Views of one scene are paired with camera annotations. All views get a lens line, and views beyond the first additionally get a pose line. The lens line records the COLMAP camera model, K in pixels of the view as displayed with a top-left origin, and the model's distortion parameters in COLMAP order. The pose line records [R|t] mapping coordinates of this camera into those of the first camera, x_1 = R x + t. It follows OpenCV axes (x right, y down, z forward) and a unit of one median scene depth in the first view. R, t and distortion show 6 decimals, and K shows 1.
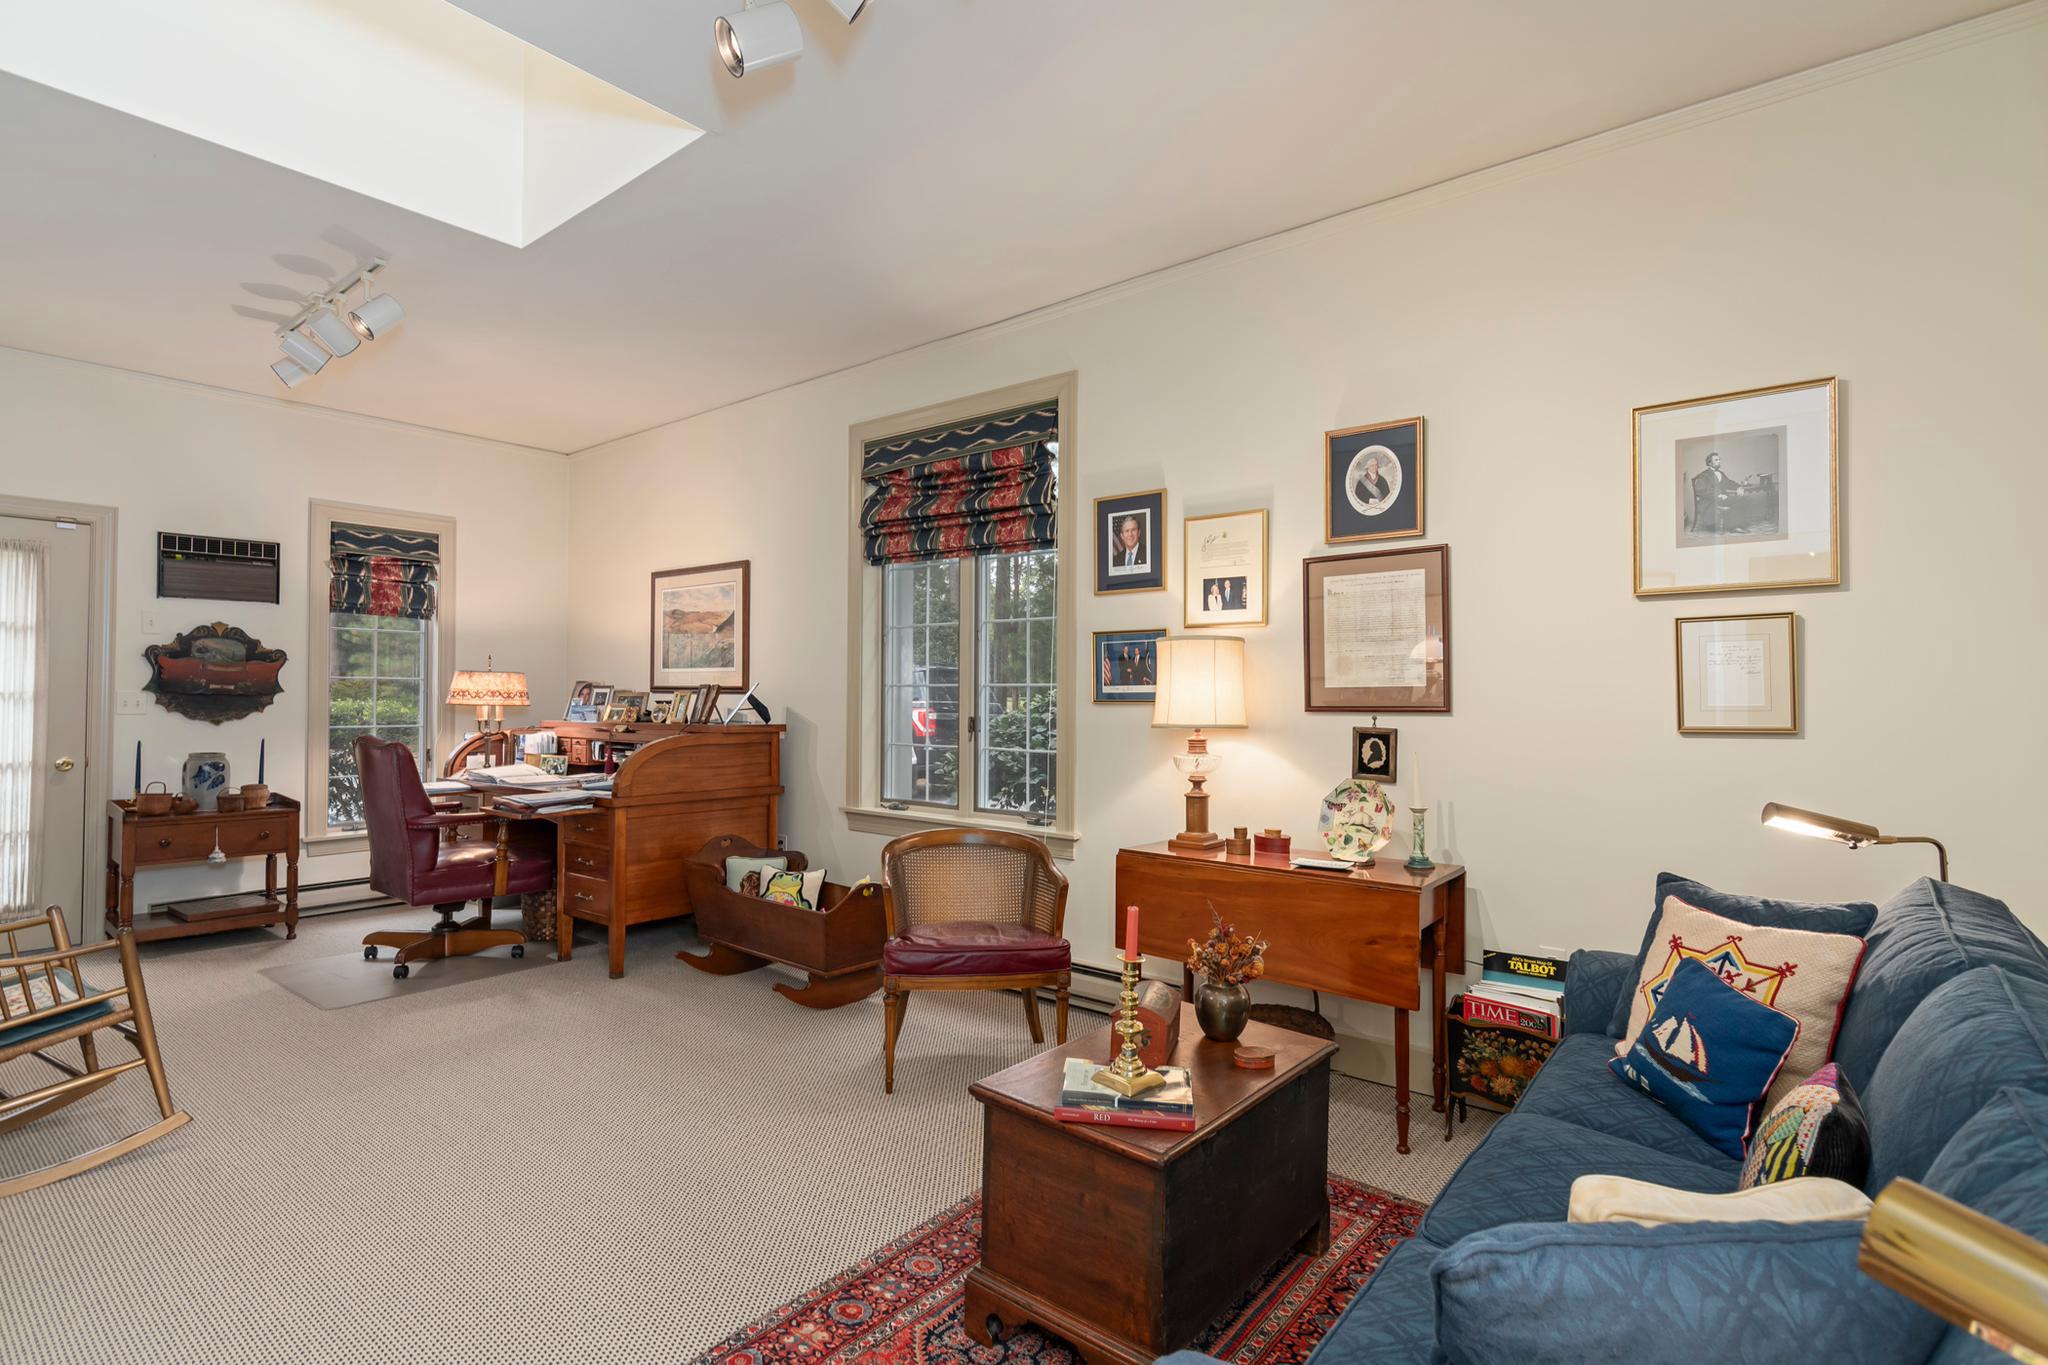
lens RADIAL K [[985.6, 0, 1024.0], [0, 985.6, 684.8], [0, 0, 1]] dist [0.001593, -0.000120]
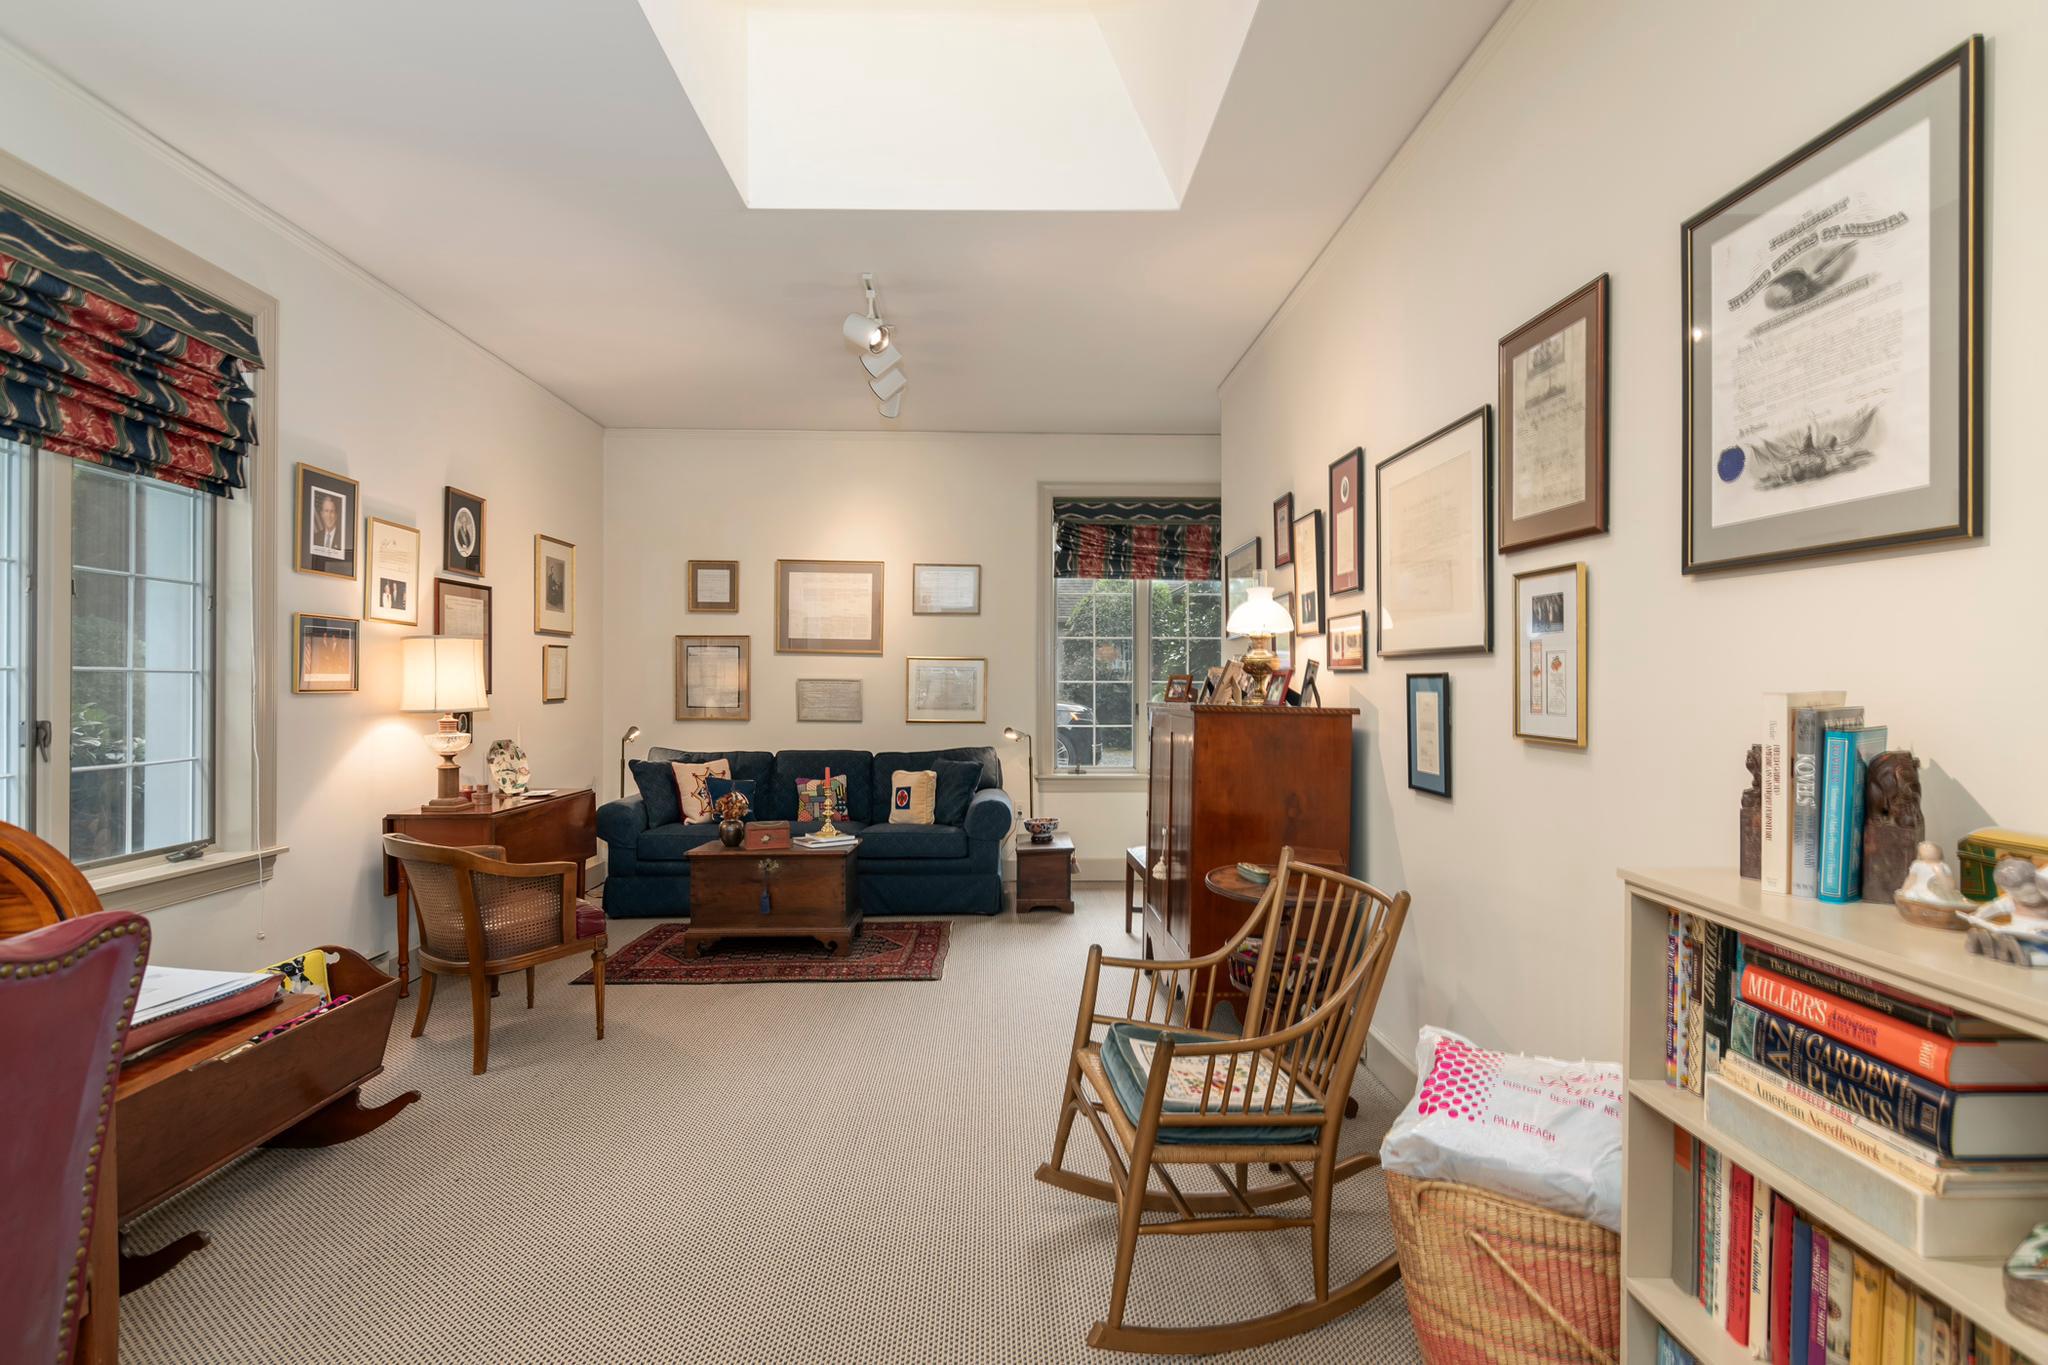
lens RADIAL K [[985.6, 0, 1025.6], [0, 985.6, 682.2], [0, 0, 1]] dist [0.001593, -0.000120]
pose [[-0.649433, -0.005034, 0.760402, -1.133805], [-0.017627, 0.999809, -0.008436, 0.005613], [-0.760215, -0.018883, -0.649397, 1.183419]]
